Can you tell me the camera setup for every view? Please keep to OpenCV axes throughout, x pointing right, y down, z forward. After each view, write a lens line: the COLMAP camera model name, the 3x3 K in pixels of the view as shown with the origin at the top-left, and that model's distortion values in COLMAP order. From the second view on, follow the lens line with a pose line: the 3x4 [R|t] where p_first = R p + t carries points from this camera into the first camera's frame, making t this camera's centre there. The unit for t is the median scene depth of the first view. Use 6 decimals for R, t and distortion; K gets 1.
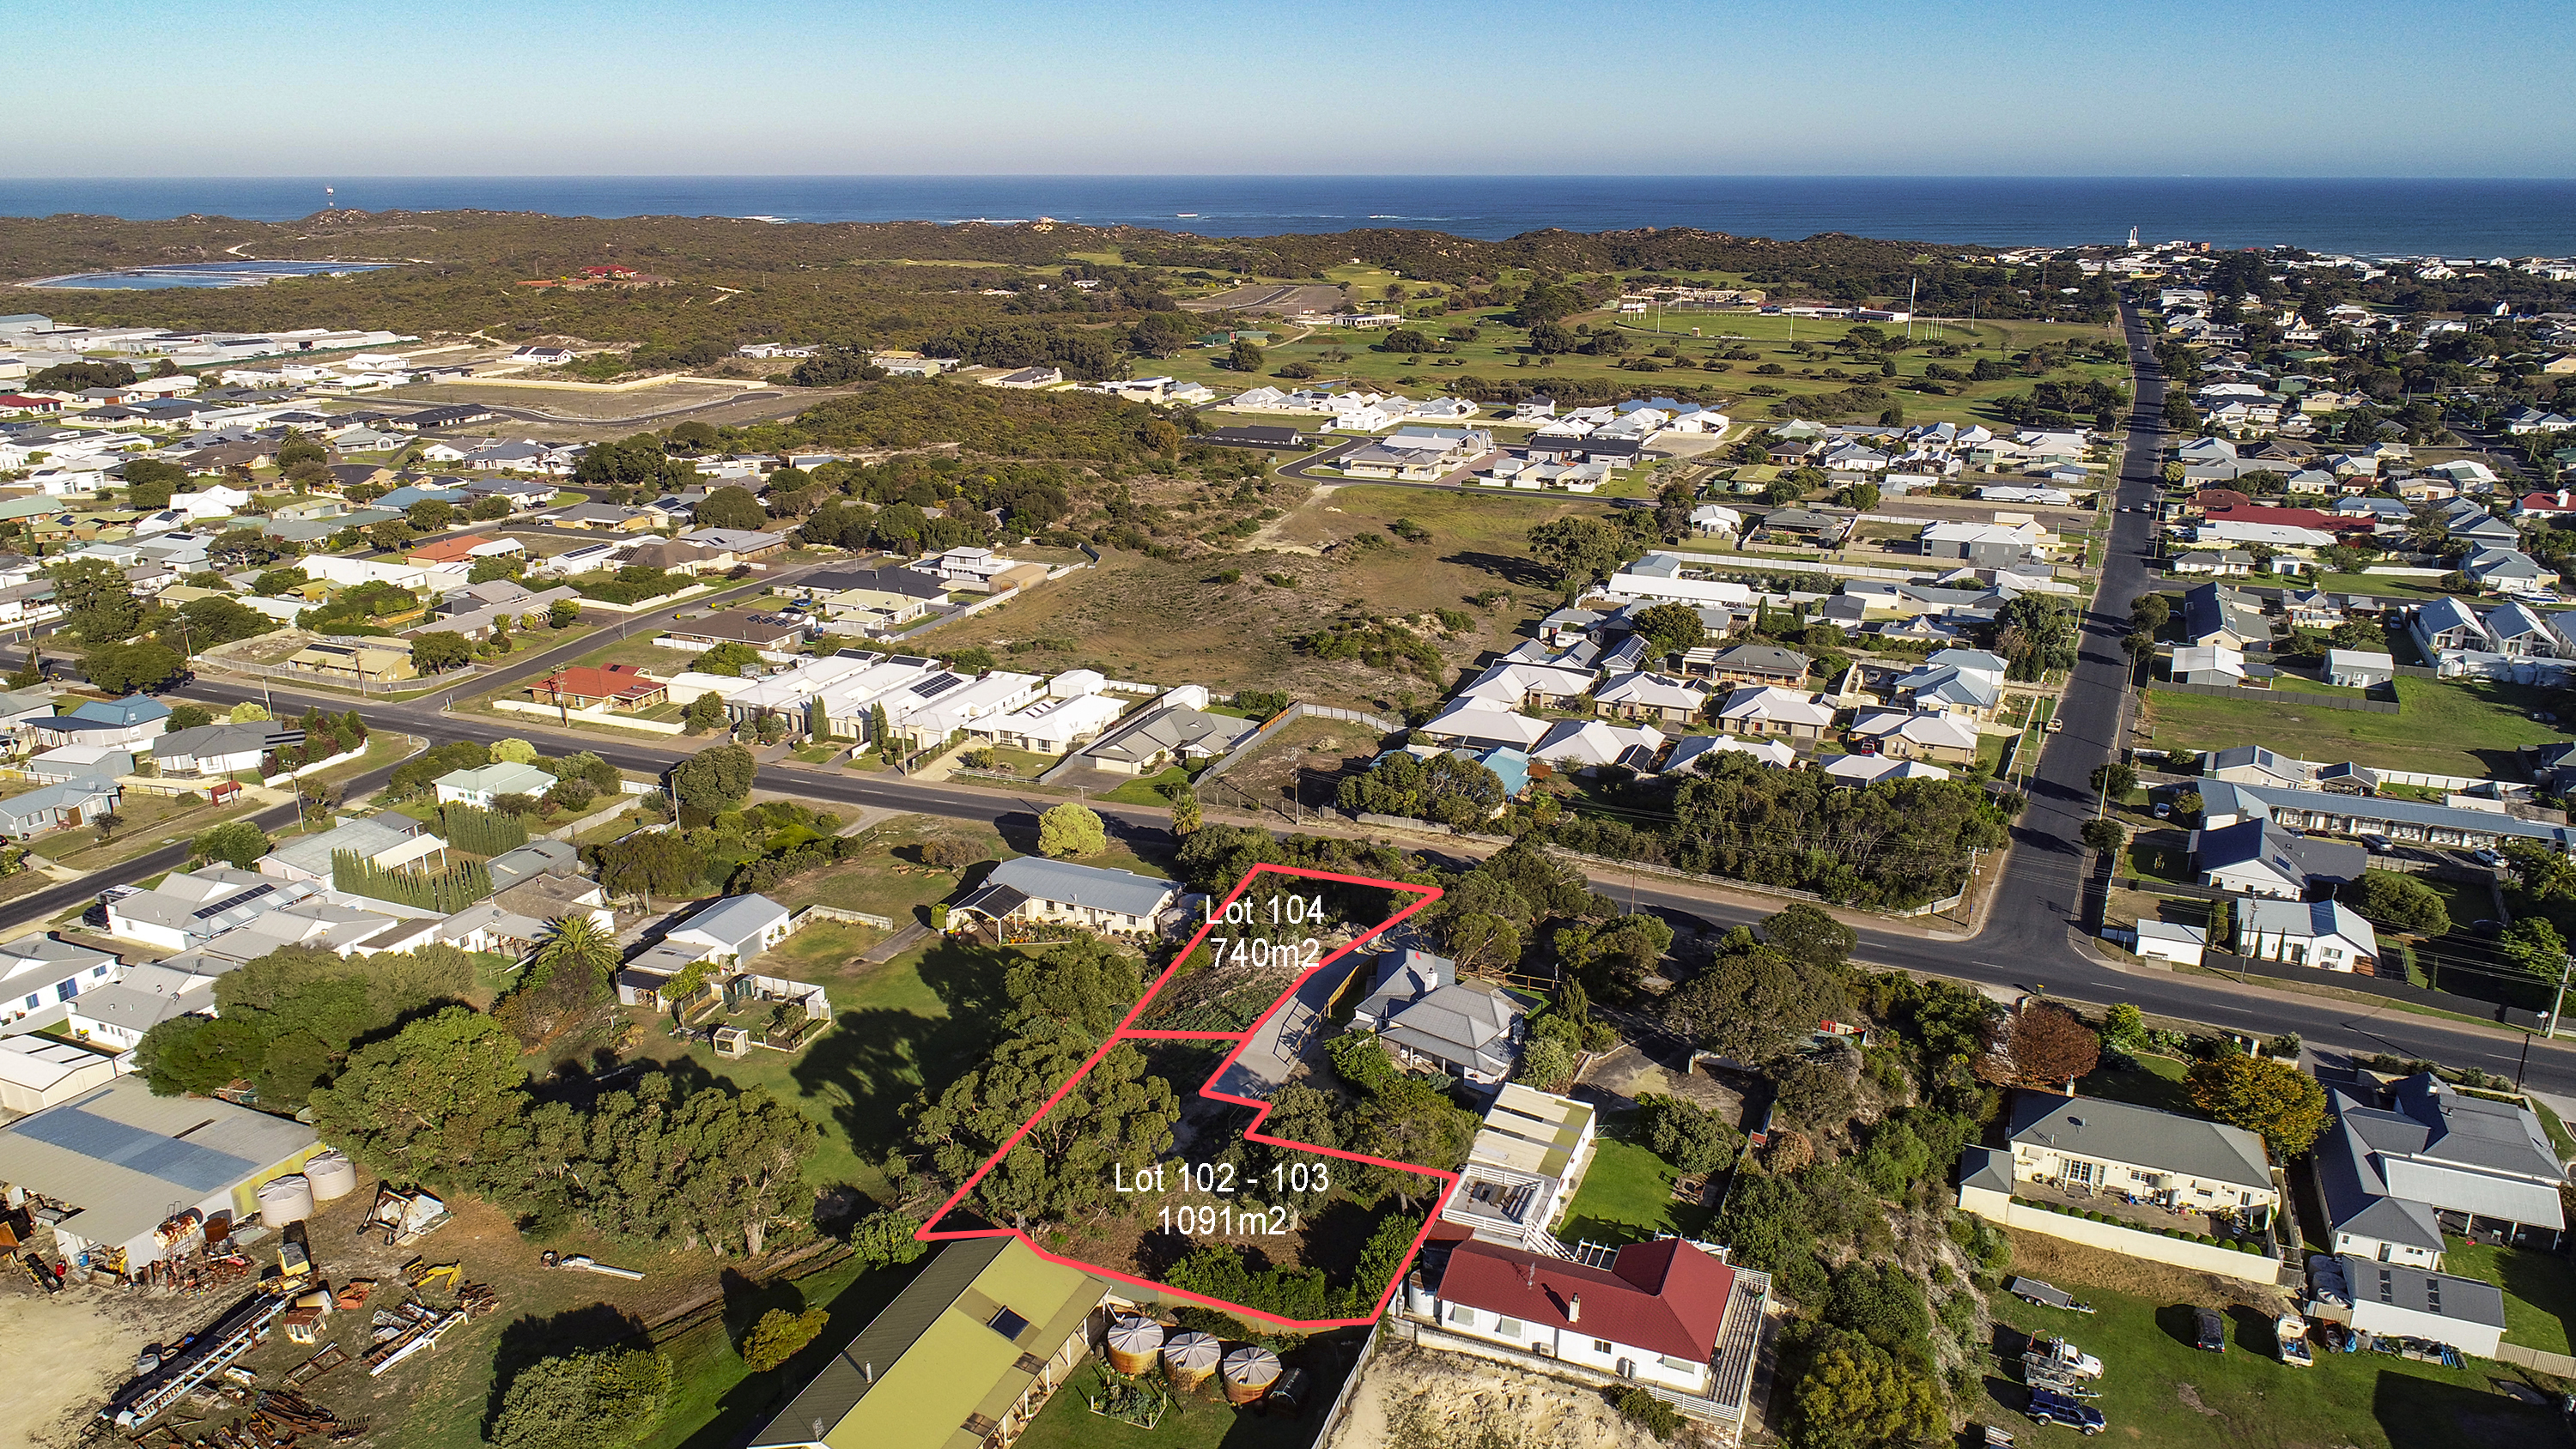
lens RADIAL K [[1765.9, 0, 1288.0], [0, 1765.9, 724.5], [0, 0, 1]] dist [-0.001380, -0.000637]
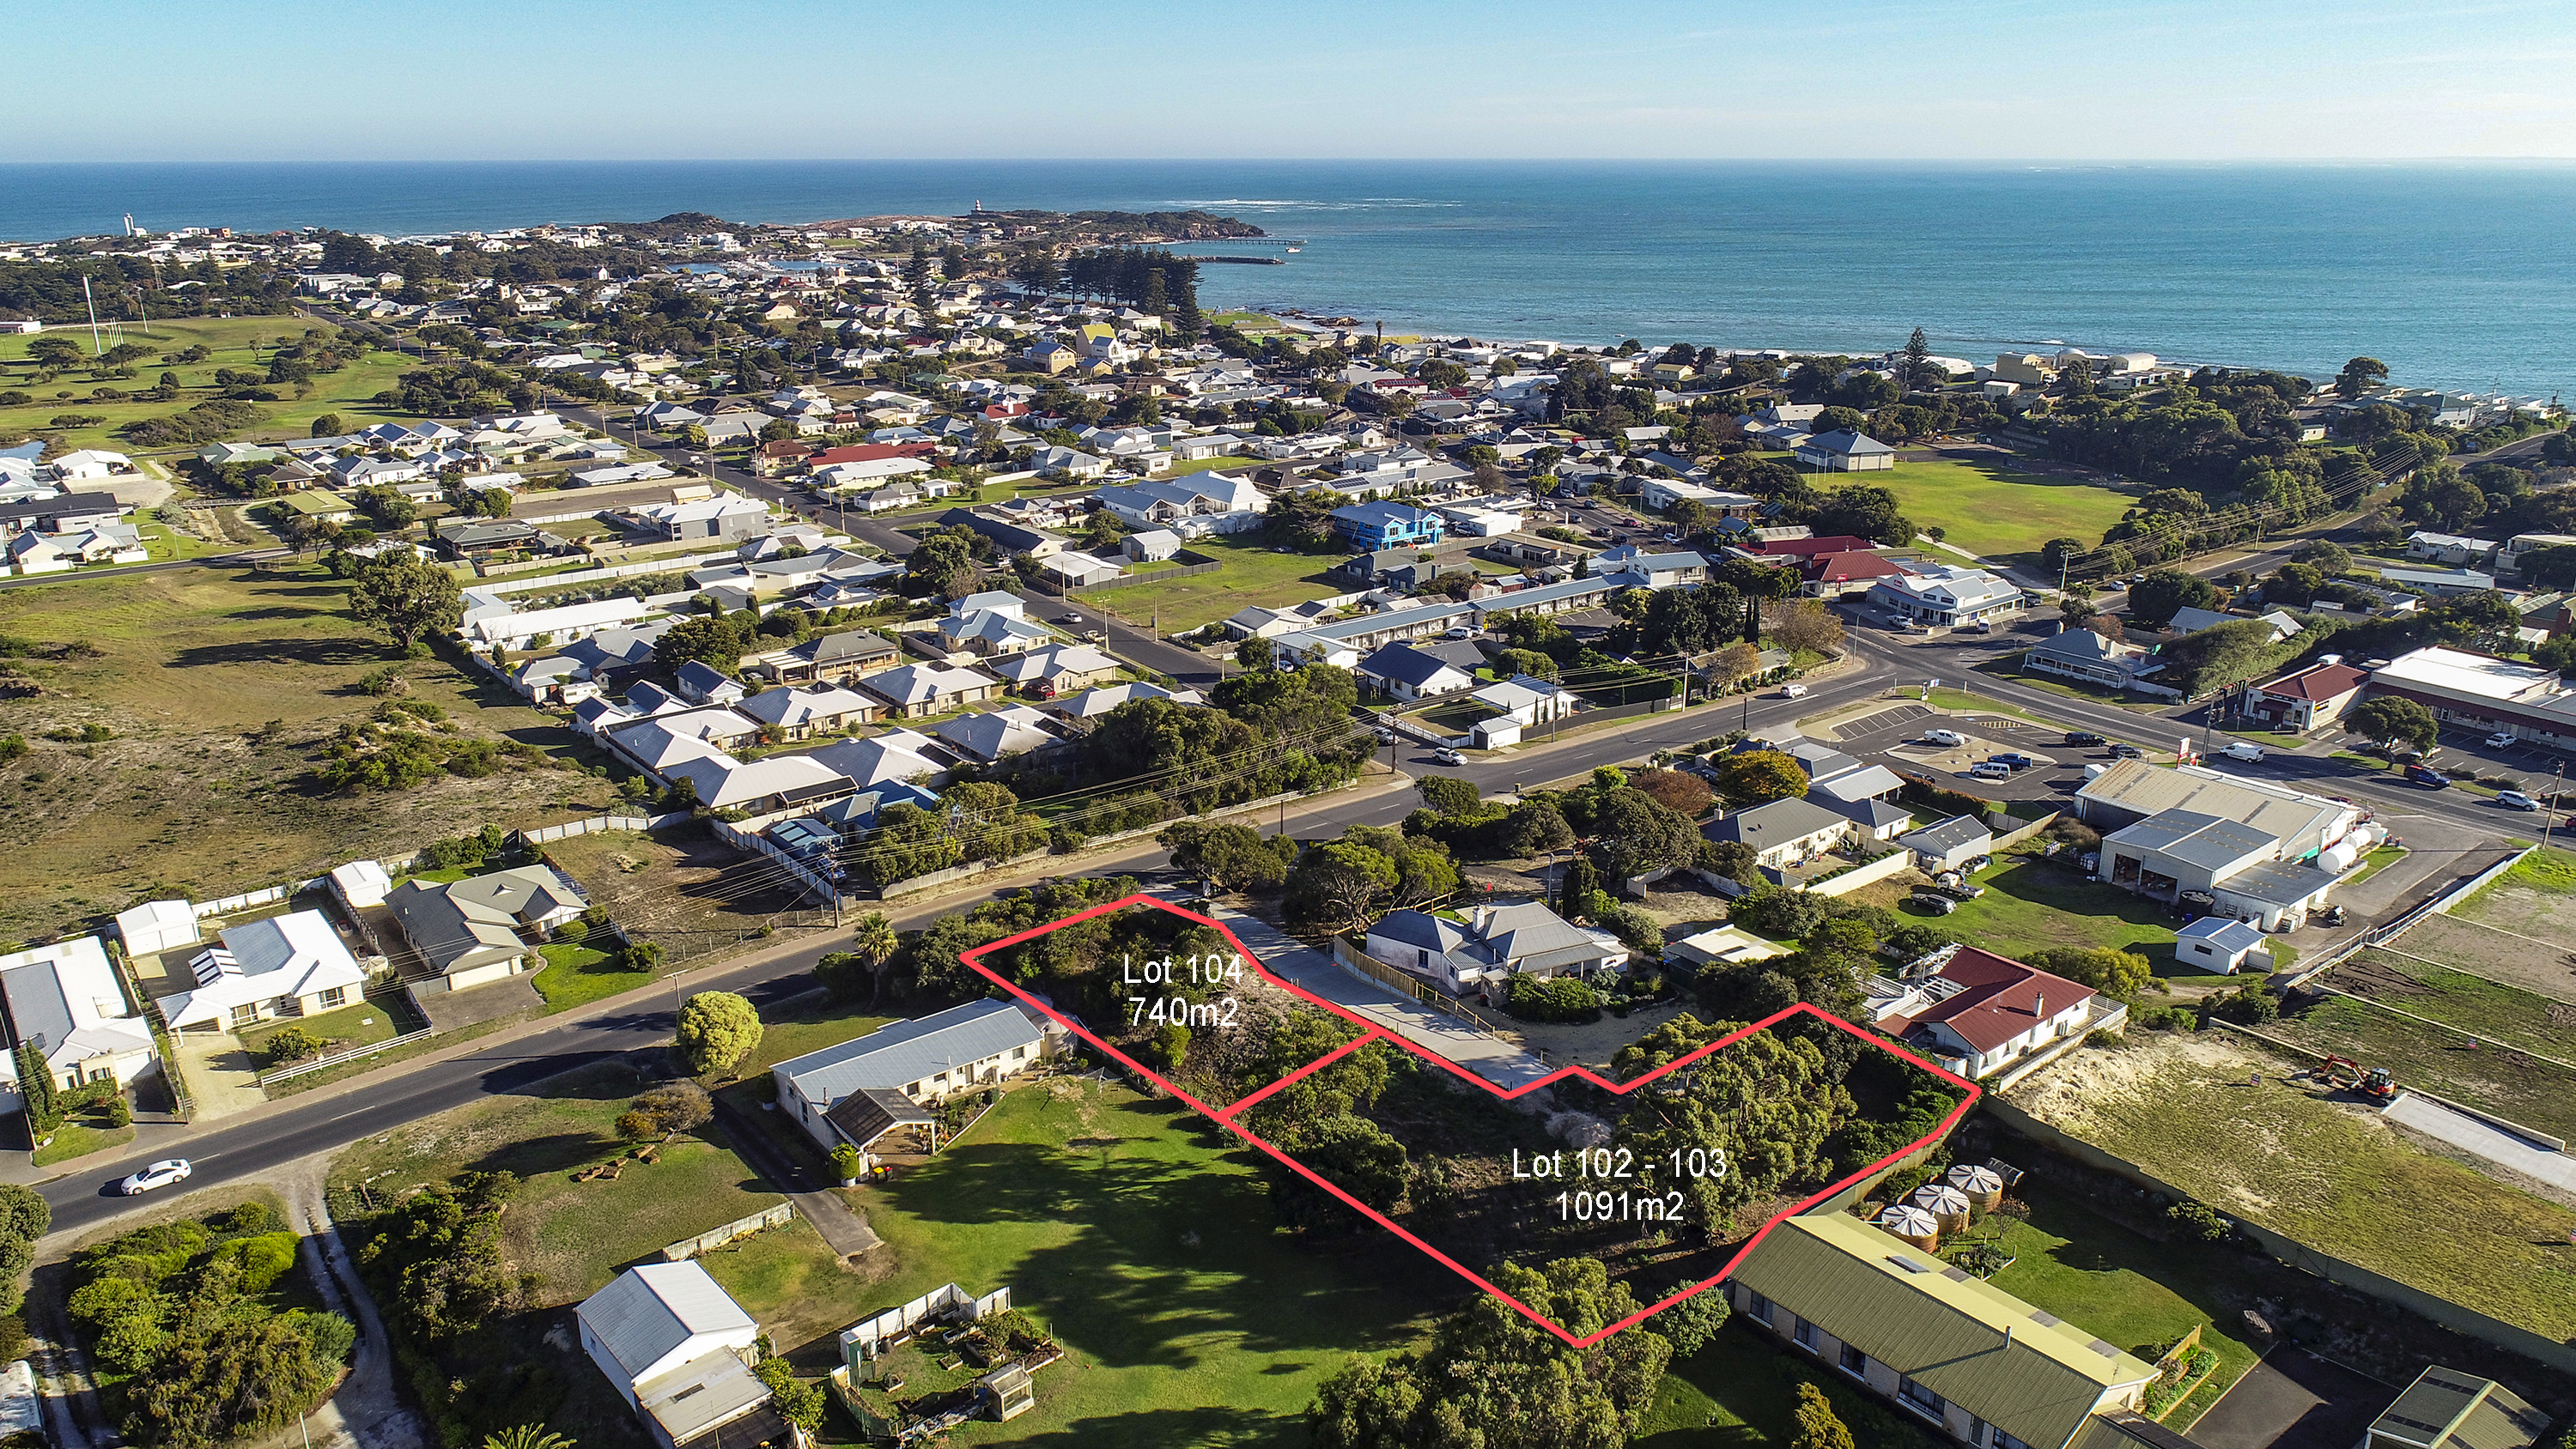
lens RADIAL K [[1820.0, 0, 1288.0], [0, 1820.0, 724.5], [0, 0, 1]] dist [-0.001073, -0.001283]
pose [[0.469617, -0.265812, 0.841905, -0.581422], [0.265793, 0.951926, 0.152288, -0.105684], [-0.841911, 0.152255, 0.517692, 0.374721]]
